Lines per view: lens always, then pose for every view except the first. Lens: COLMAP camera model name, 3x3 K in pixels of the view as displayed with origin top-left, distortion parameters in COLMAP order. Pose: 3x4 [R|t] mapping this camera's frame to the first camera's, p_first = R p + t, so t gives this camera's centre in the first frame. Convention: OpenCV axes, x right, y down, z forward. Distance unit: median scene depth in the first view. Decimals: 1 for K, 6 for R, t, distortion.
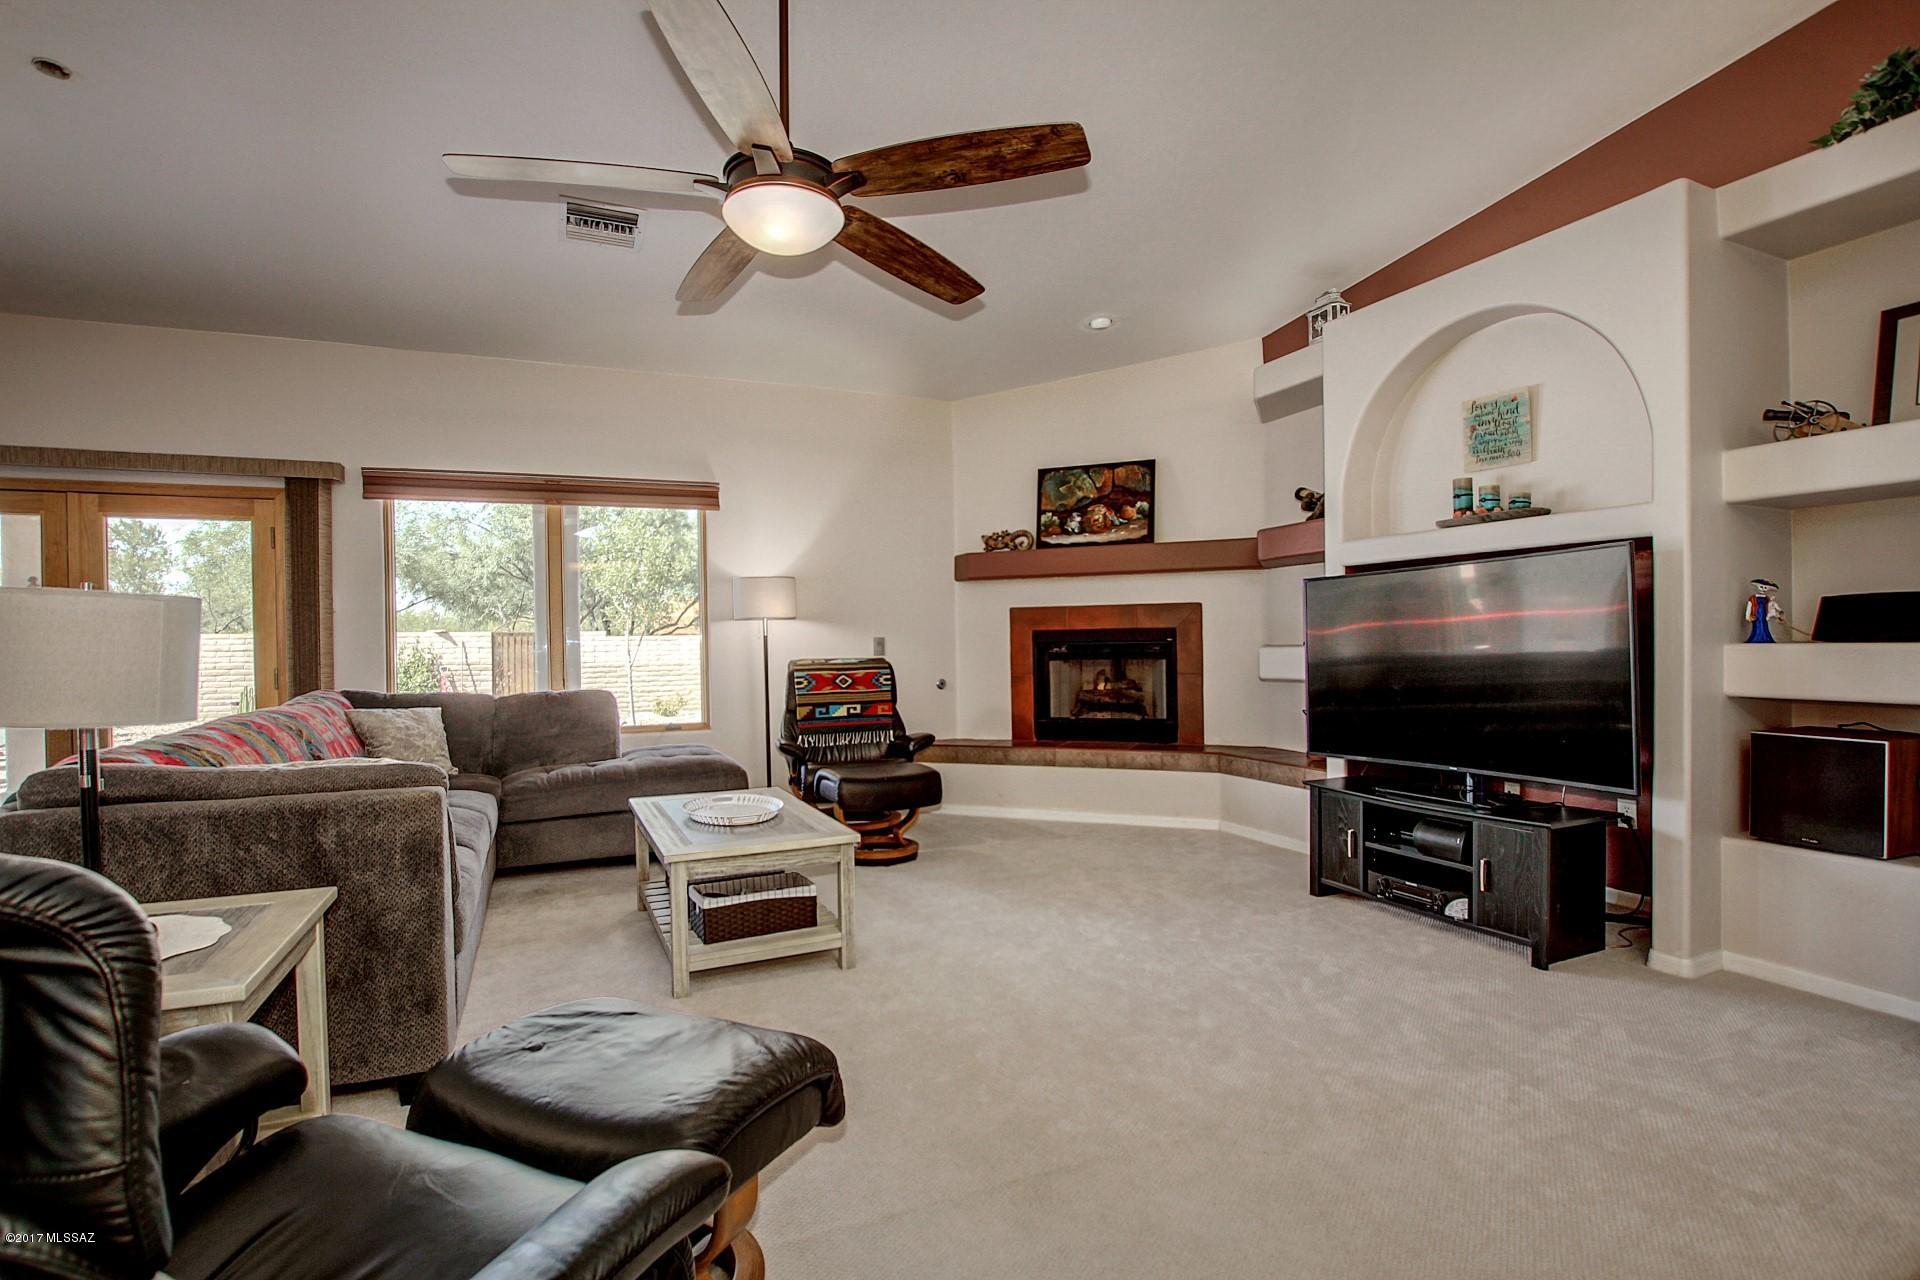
lens RADIAL K [[903.2, 0, 923.7], [0, 903.2, 651.8], [0, 0, 1]] dist [-0.024463, 0.002354]
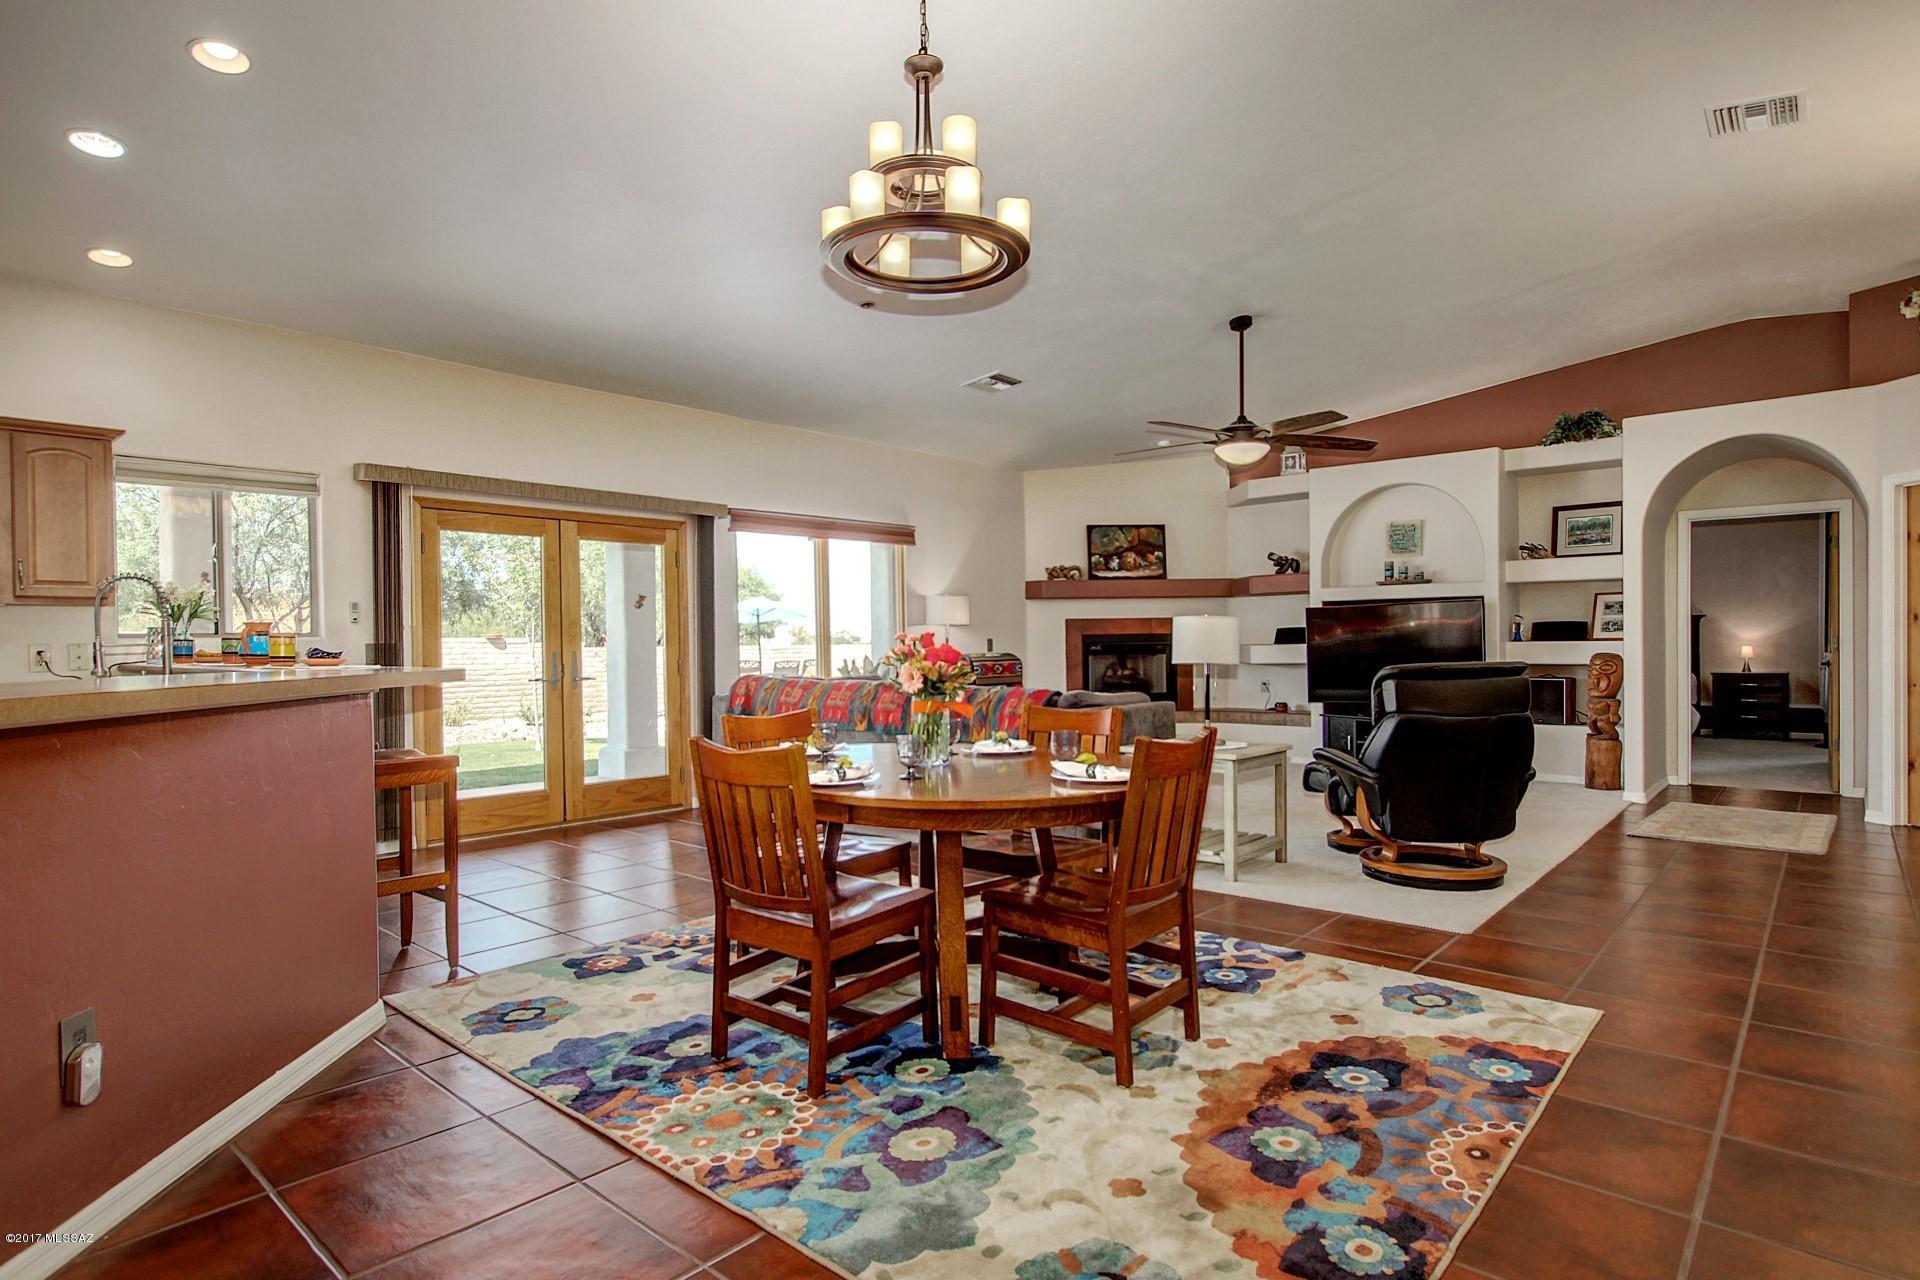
lens RADIAL K [[1025.2, 0, 927.9], [0, 1025.2, 646.0], [0, 0, 1]] dist [-0.020718, 0.004420]
pose [[0.906391, 0.002675, 0.422431, -0.869621], [0.002479, 0.999929, -0.011653, 0.014647], [-0.422432, 0.011609, 0.906320, -0.430133]]
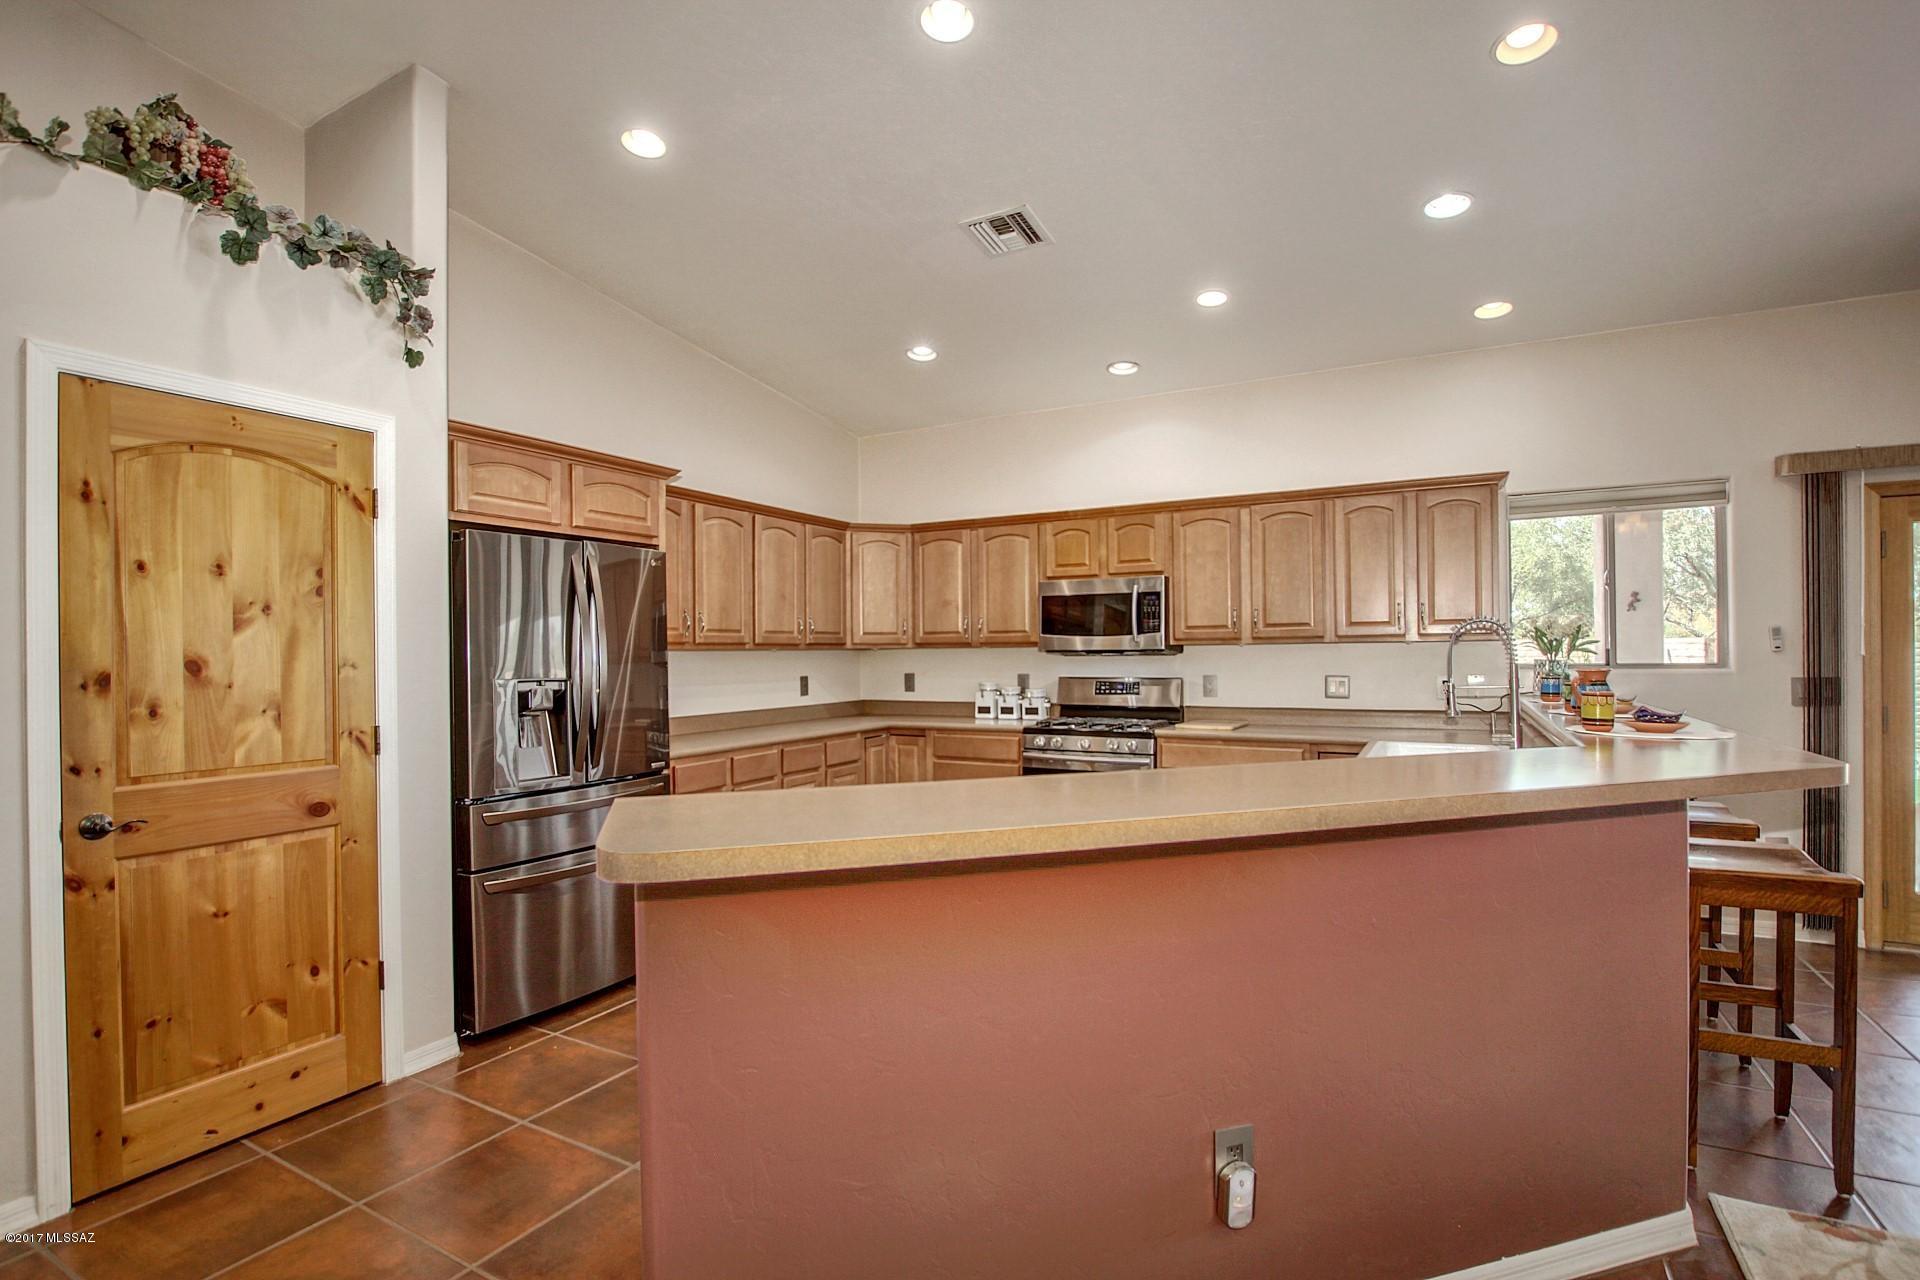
lens RADIAL K [[903.2, 0, 944.1], [0, 903.2, 659.4], [0, 0, 1]] dist [-0.024463, 0.002354]
pose [[0.628411, 0.013880, -0.777758, -0.824112], [-0.007775, 0.999903, 0.011562, -0.017640], [0.777843, -0.001218, 0.628458, -0.256673]]
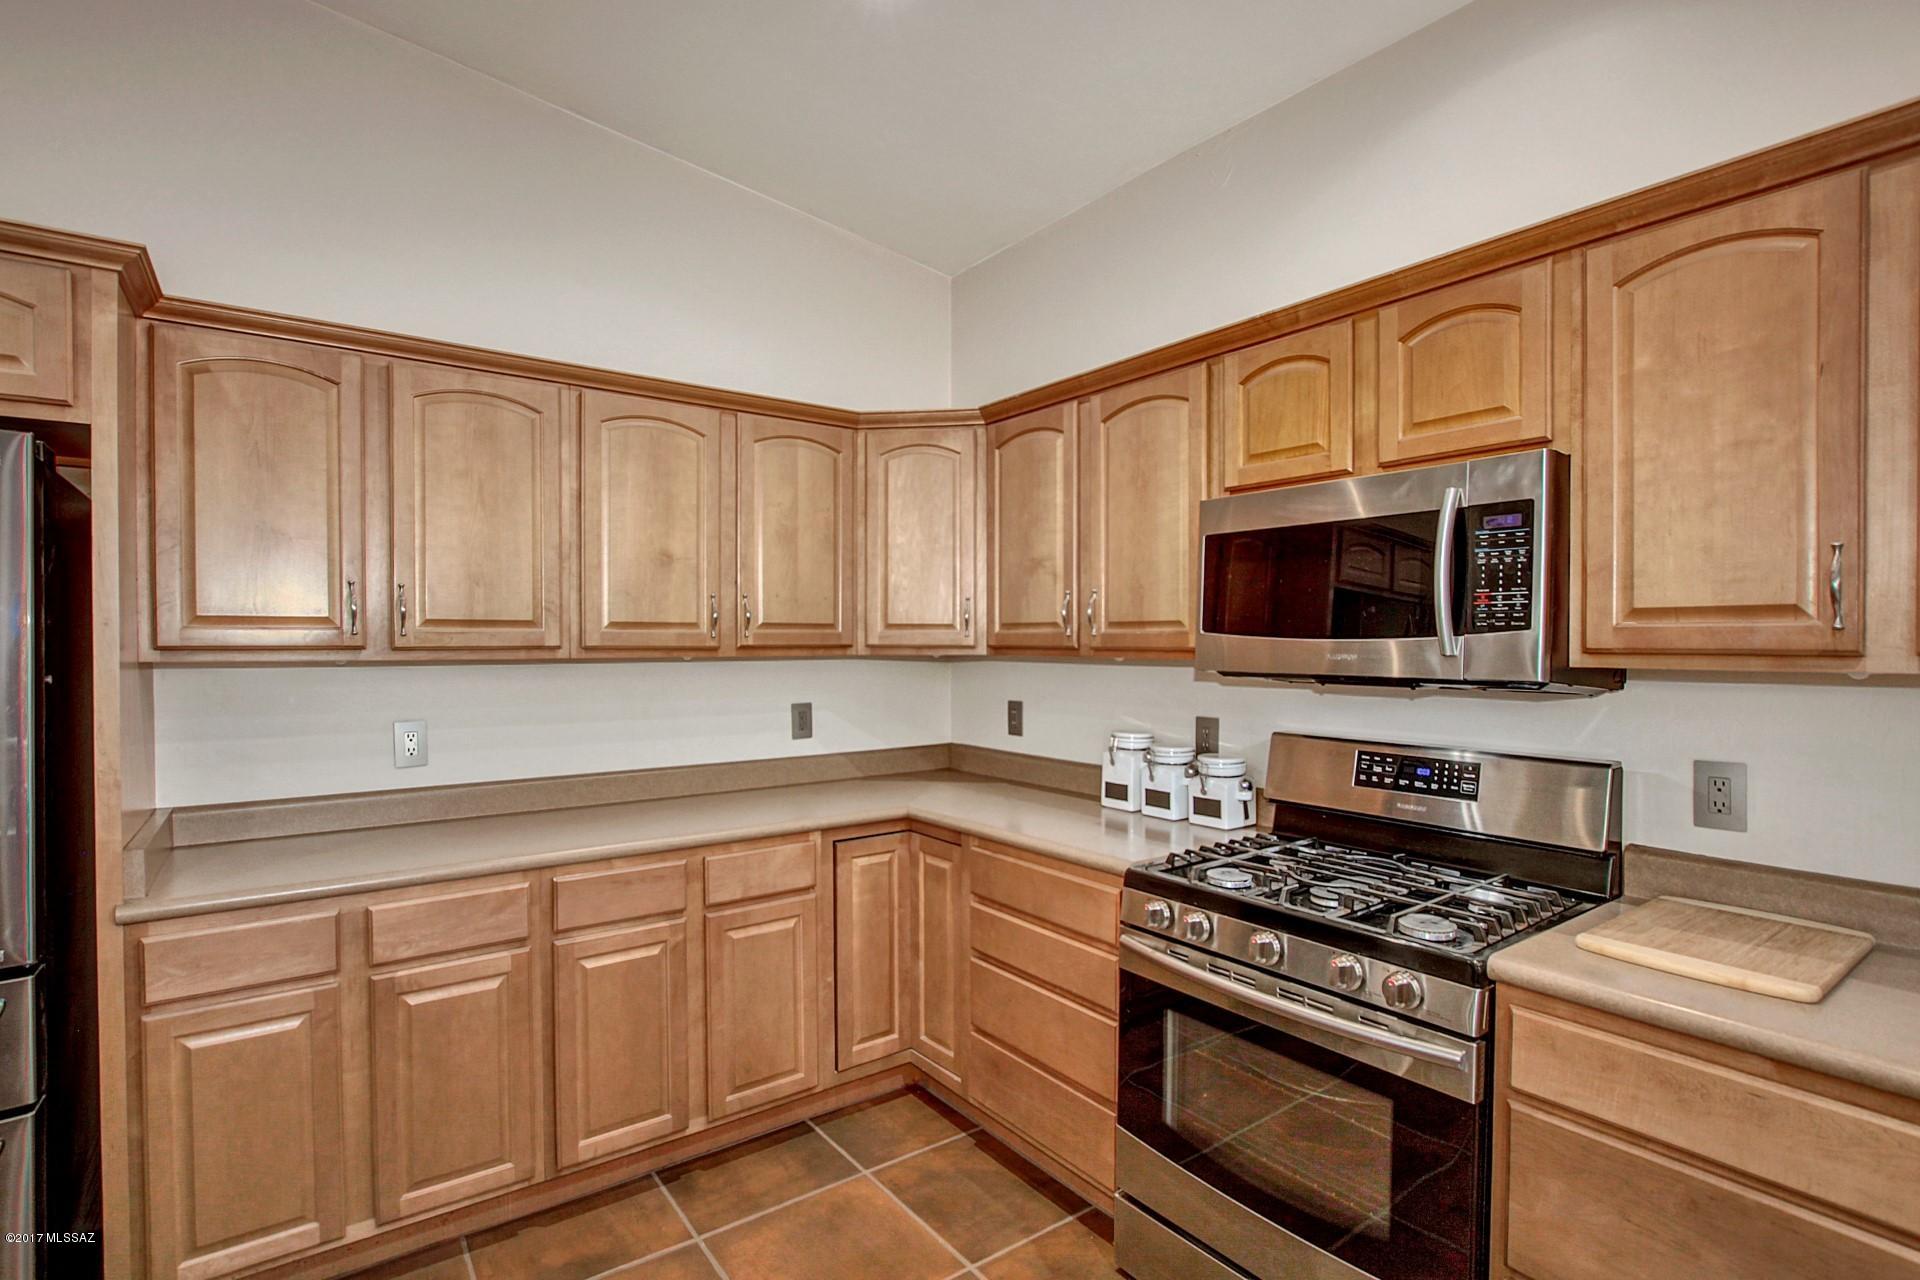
lens RADIAL K [[903.2, 0, 951.7], [0, 903.2, 651.3], [0, 0, 1]] dist [-0.024463, 0.002354]
pose [[0.247158, 0.026208, -0.968621, -1.150360], [-0.013125, 0.999633, 0.023698, -0.032700], [0.968886, 0.006856, 0.247411, 0.215226]]
